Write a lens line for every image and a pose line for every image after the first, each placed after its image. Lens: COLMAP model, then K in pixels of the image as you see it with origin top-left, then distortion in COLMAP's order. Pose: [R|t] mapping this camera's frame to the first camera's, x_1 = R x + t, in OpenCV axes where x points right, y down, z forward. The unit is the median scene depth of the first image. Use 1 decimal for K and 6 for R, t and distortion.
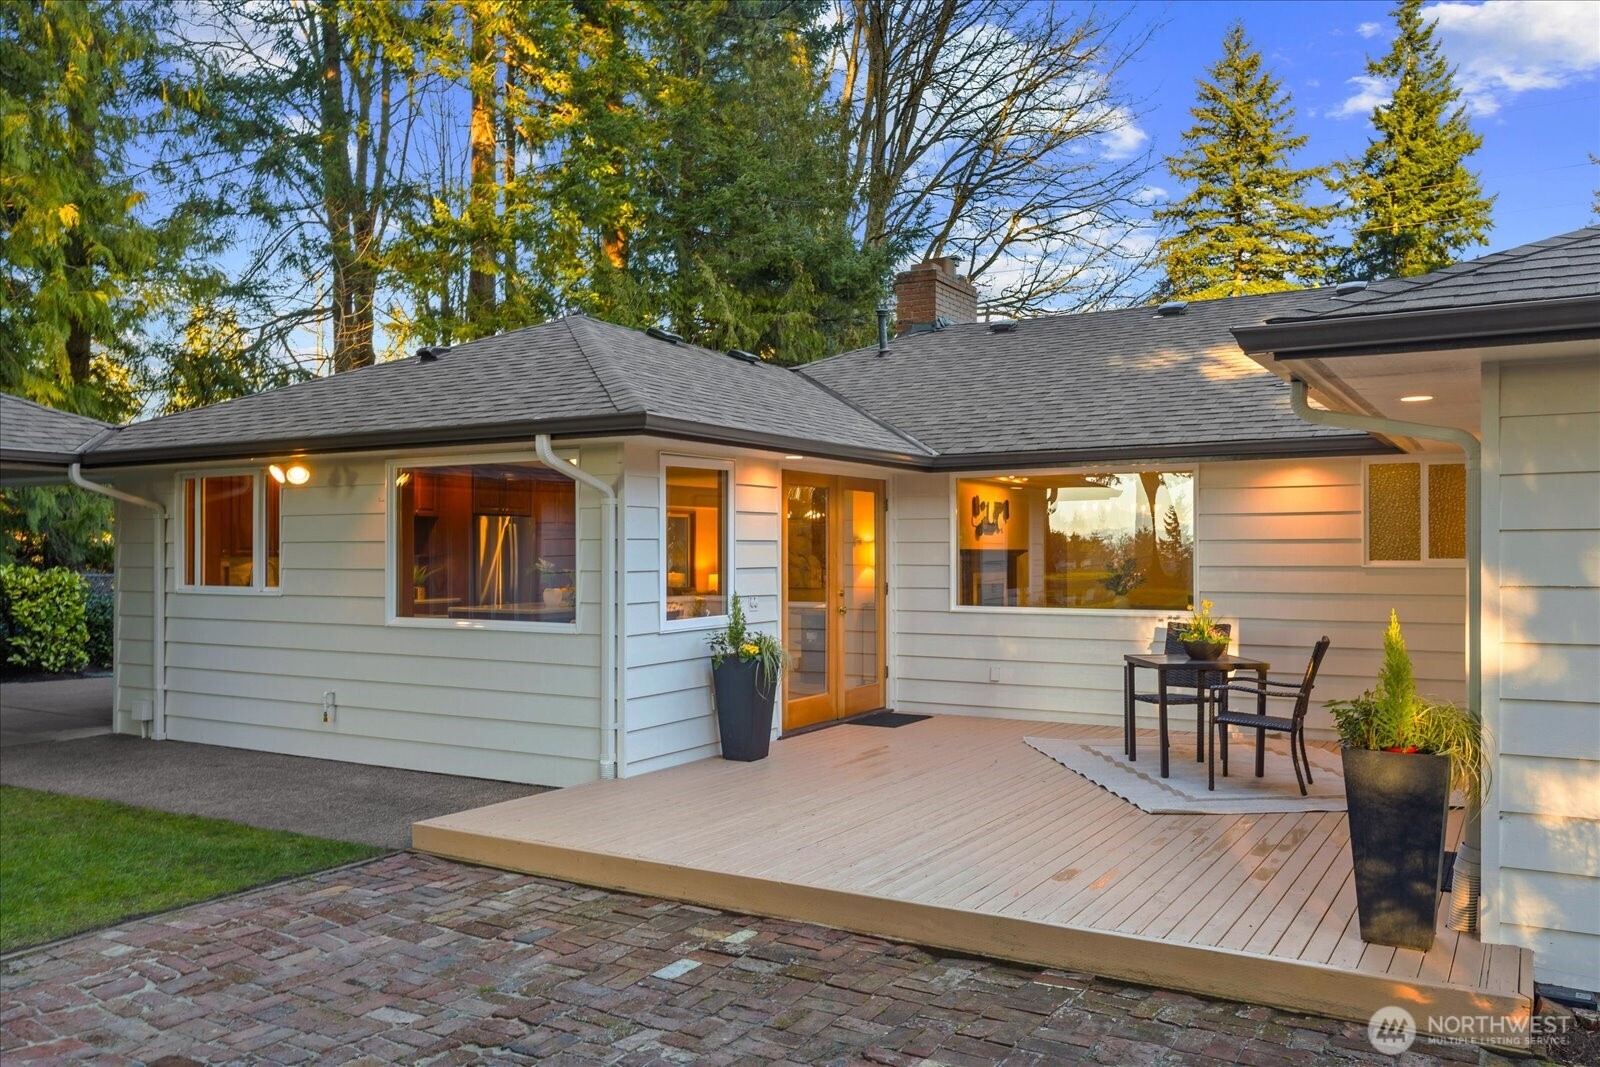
lens RADIAL K [[1257.0, 0, 798.7], [0, 1257.0, 559.3], [0, 0, 1]] dist [0.001789, -0.000673]
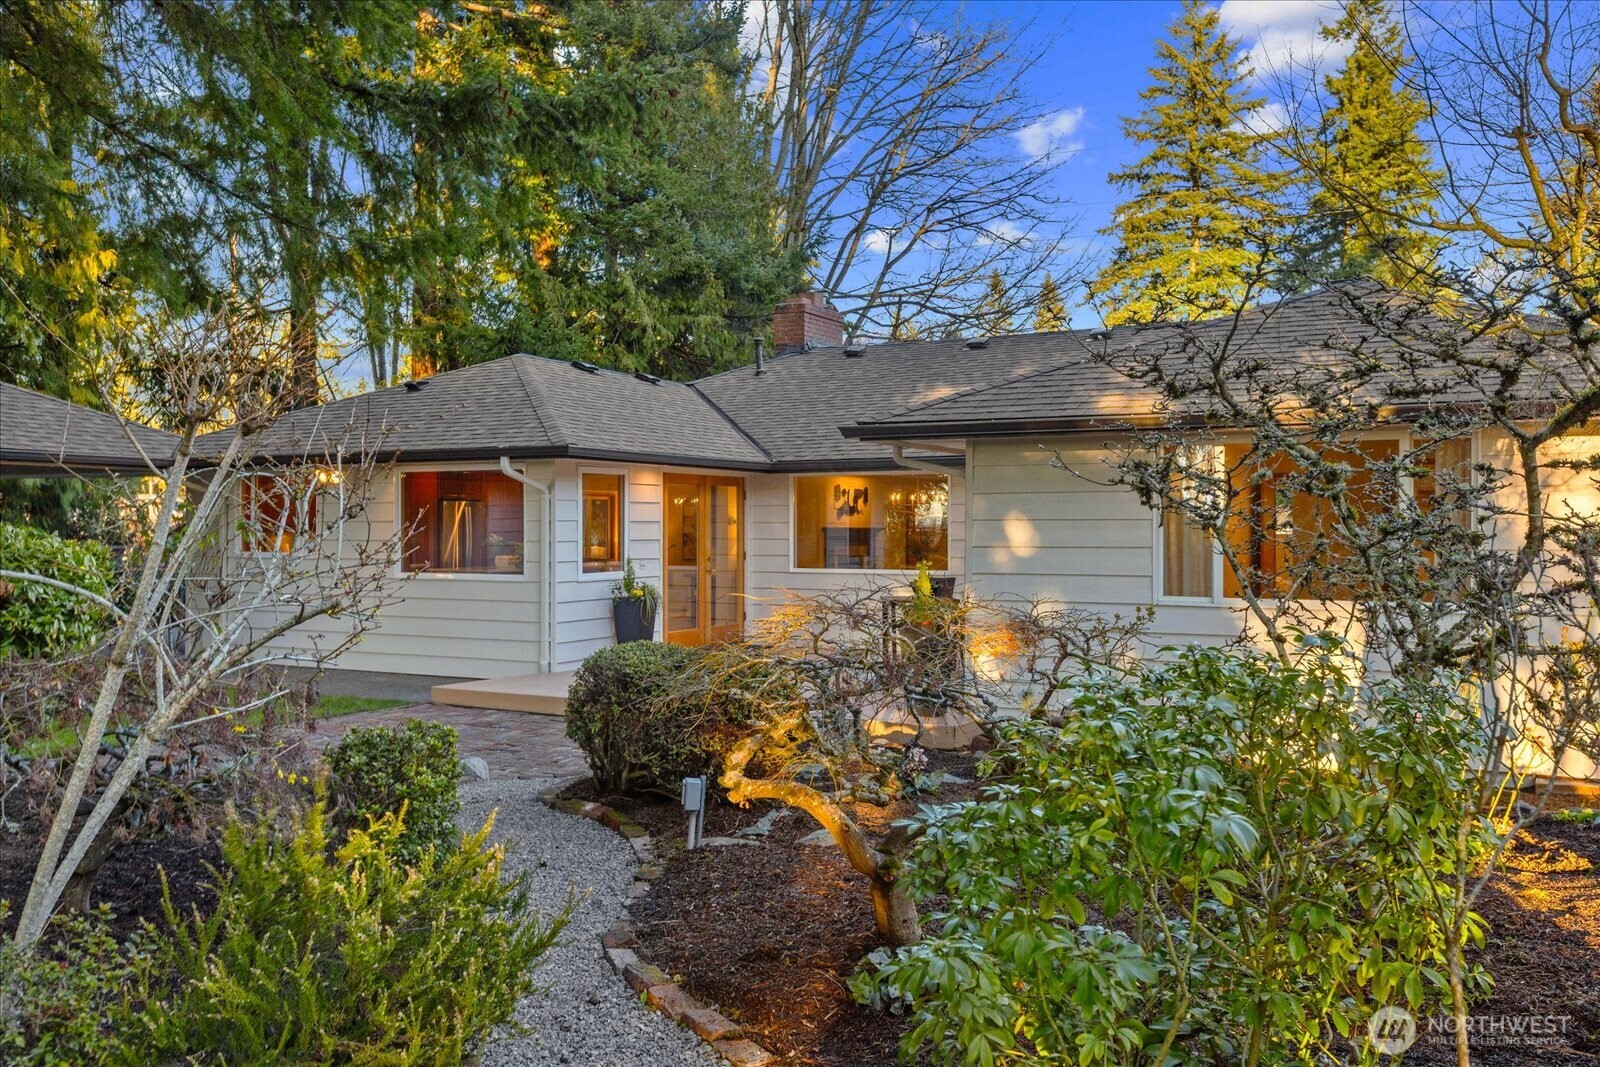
lens RADIAL K [[1434.1, 0, 800.0], [0, 1434.1, 533.5], [0, 0, 1]] dist [-0.061995, 0.337313]
pose [[0.999412, 0.001679, 0.034251, 0.035882], [-0.001575, 0.999994, -0.003060, 0.001631], [-0.034256, 0.003005, 0.999409, -0.270914]]
